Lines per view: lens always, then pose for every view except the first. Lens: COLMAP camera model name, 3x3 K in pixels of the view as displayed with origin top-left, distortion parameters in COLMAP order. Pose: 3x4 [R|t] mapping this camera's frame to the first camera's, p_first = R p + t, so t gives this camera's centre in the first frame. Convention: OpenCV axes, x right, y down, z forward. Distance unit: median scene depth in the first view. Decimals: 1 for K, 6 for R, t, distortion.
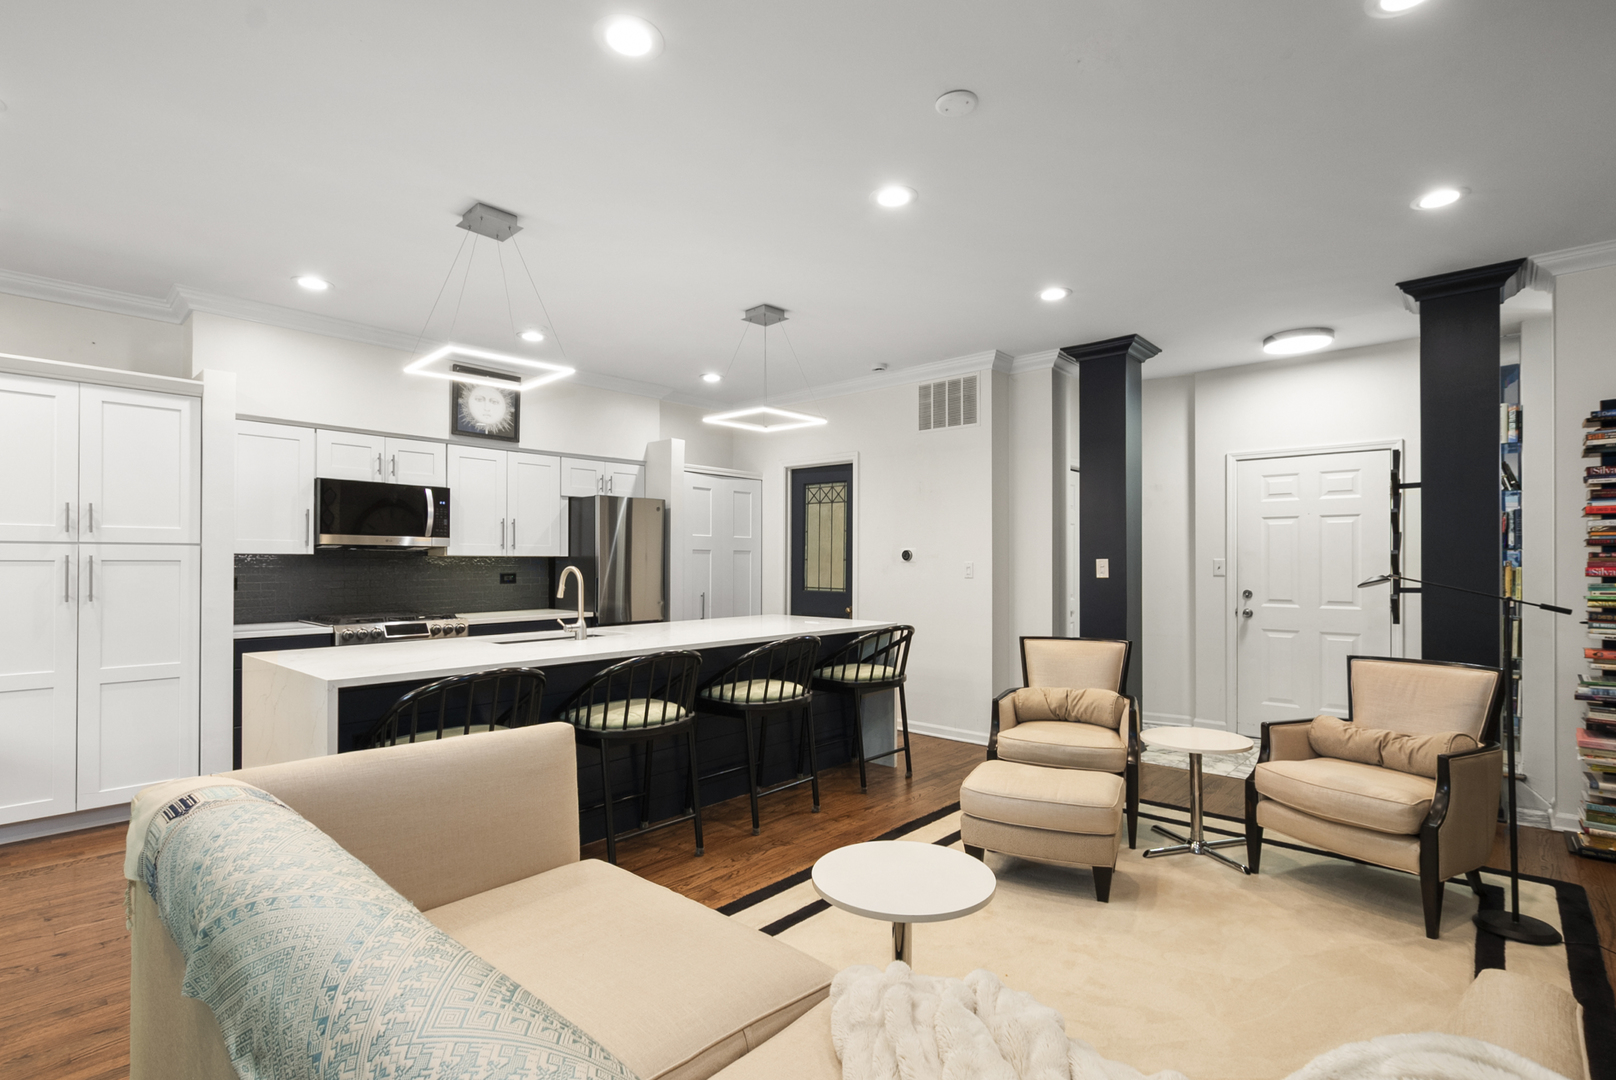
lens RADIAL K [[764.8, 0, 814.4], [0, 764.8, 554.7], [0, 0, 1]] dist [0.000208, -0.000598]
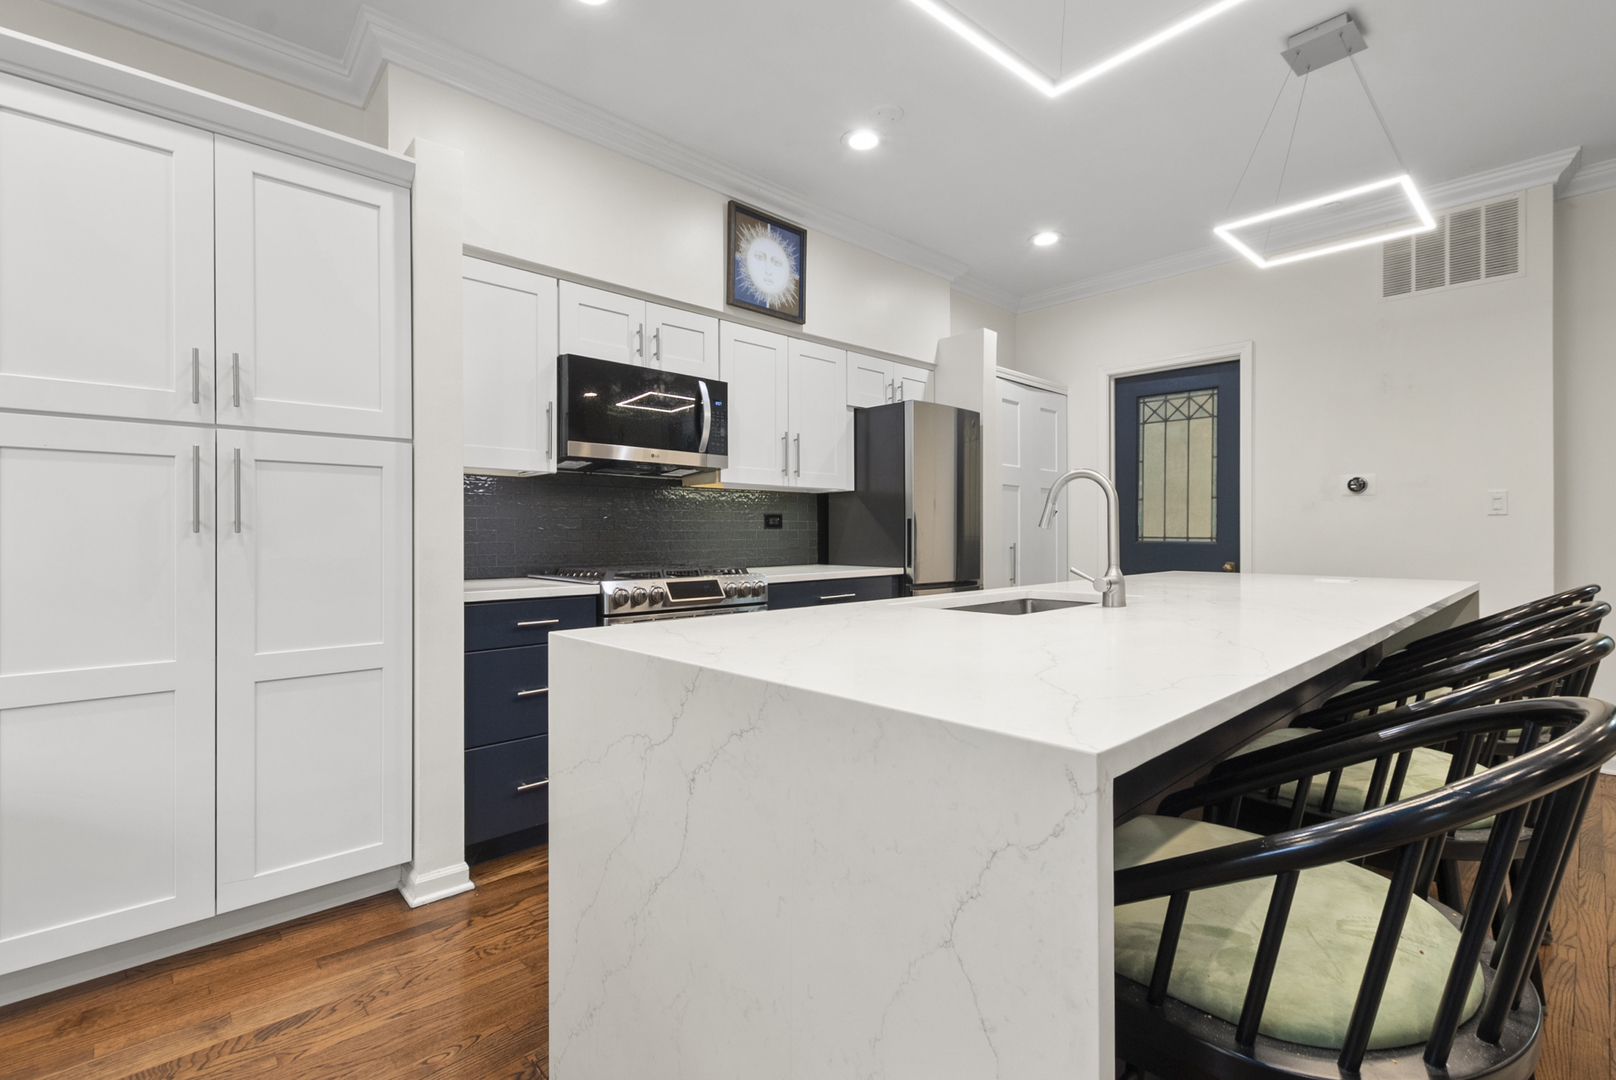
lens RADIAL K [[719.3, 0, 808.7], [0, 719.3, 533.8], [0, 0, 1]] dist [0.004806, -0.001397]
pose [[0.996404, -0.002357, -0.084697, -0.346373], [0.003192, 0.999948, 0.009722, 0.040462], [0.084669, -0.009958, 0.996359, 0.363564]]
